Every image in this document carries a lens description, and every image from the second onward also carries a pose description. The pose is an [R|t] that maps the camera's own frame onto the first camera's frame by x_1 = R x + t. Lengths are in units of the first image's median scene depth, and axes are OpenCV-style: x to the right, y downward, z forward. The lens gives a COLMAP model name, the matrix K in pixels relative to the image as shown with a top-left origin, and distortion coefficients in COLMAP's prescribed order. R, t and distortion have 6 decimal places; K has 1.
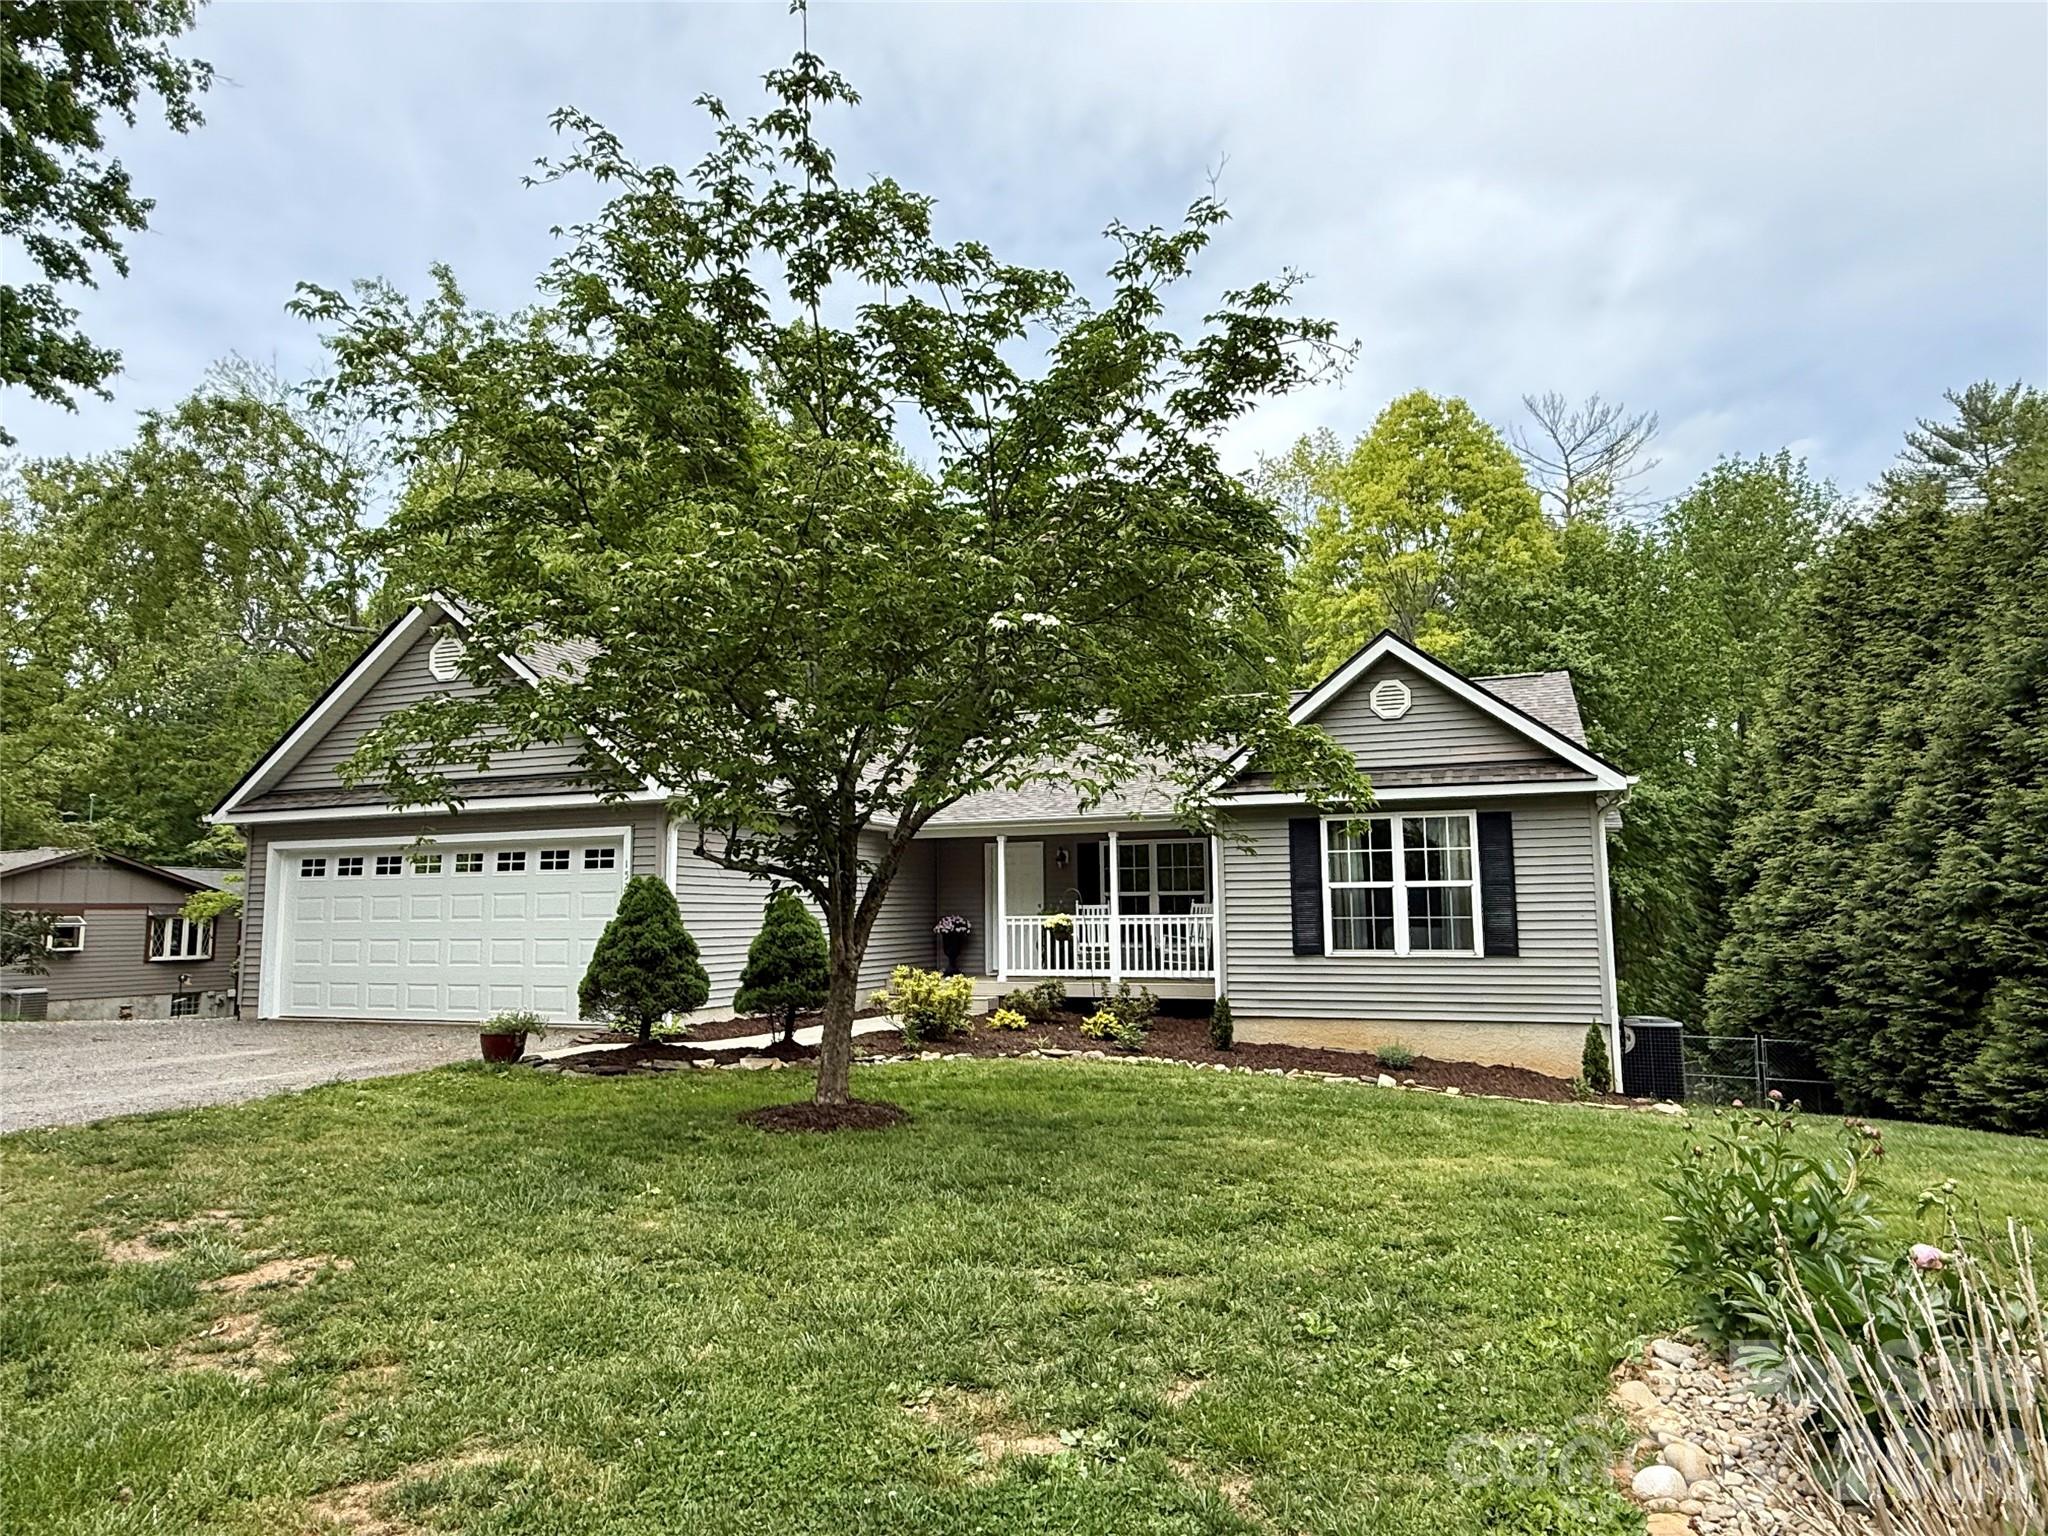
lens RADIAL K [[1208.6, 0, 1027.8], [0, 1208.6, 772.4], [0, 0, 1]] dist [0.000778, 0.000584]
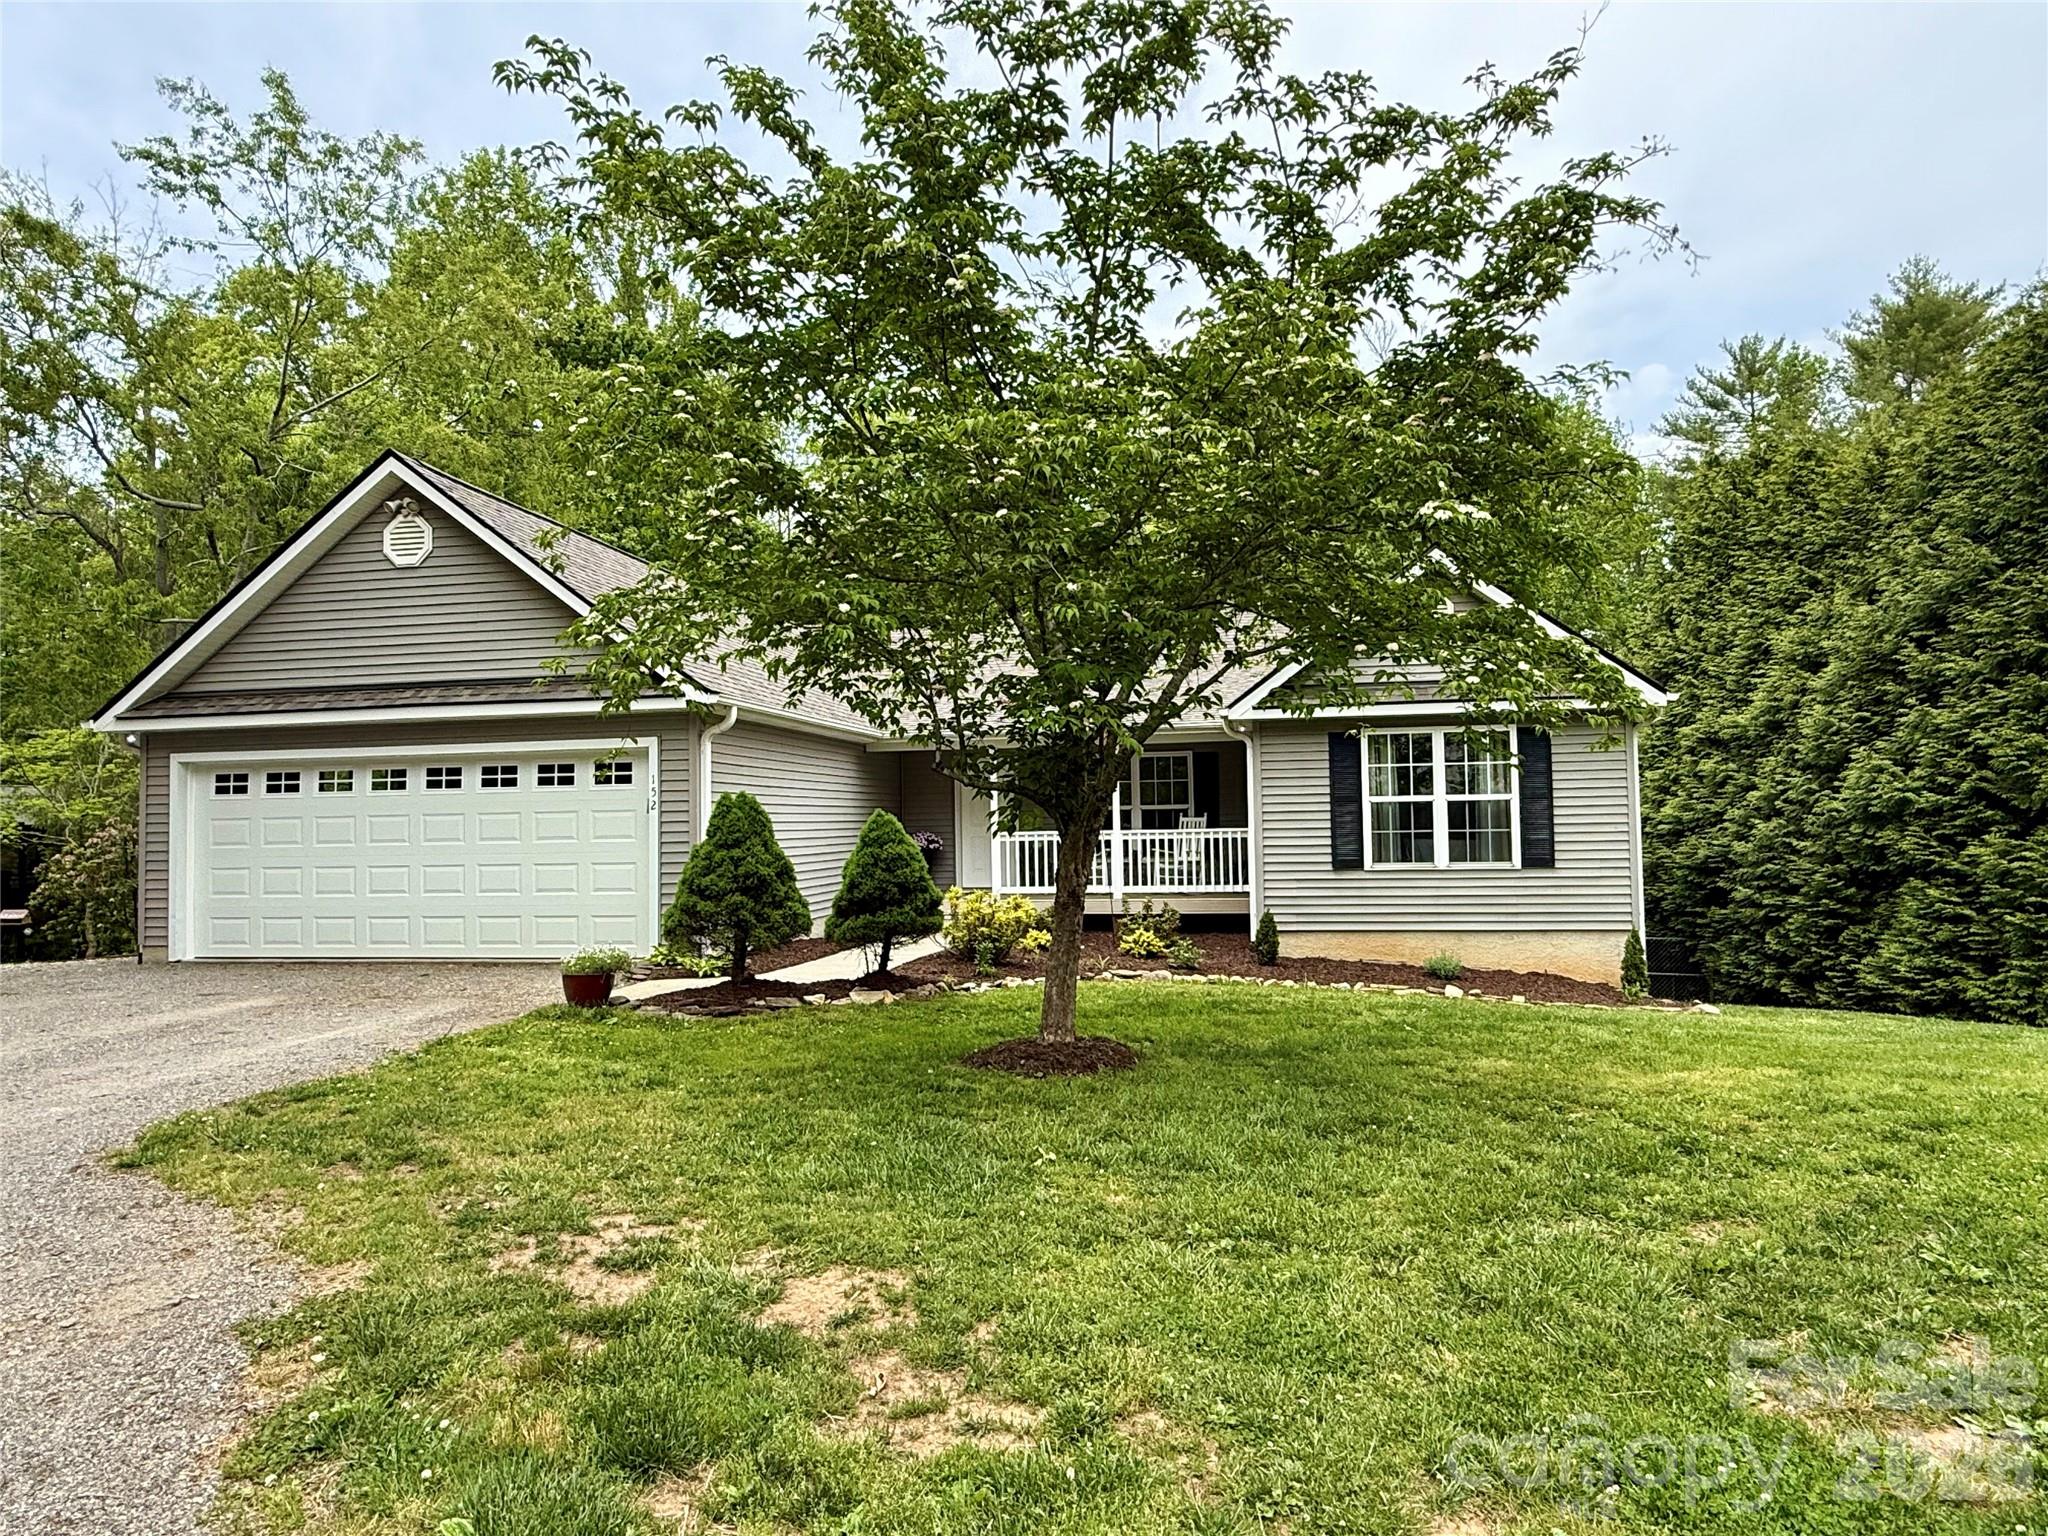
lens RADIAL K [[1208.6, 0, 1027.8], [0, 1208.6, 772.4], [0, 0, 1]] dist [0.000778, 0.000584]
pose [[0.983897, -0.000691, 0.178734, -0.198593], [-0.012357, 0.997337, 0.071879, 0.002806], [-0.178307, -0.072930, 0.981268, 0.068432]]
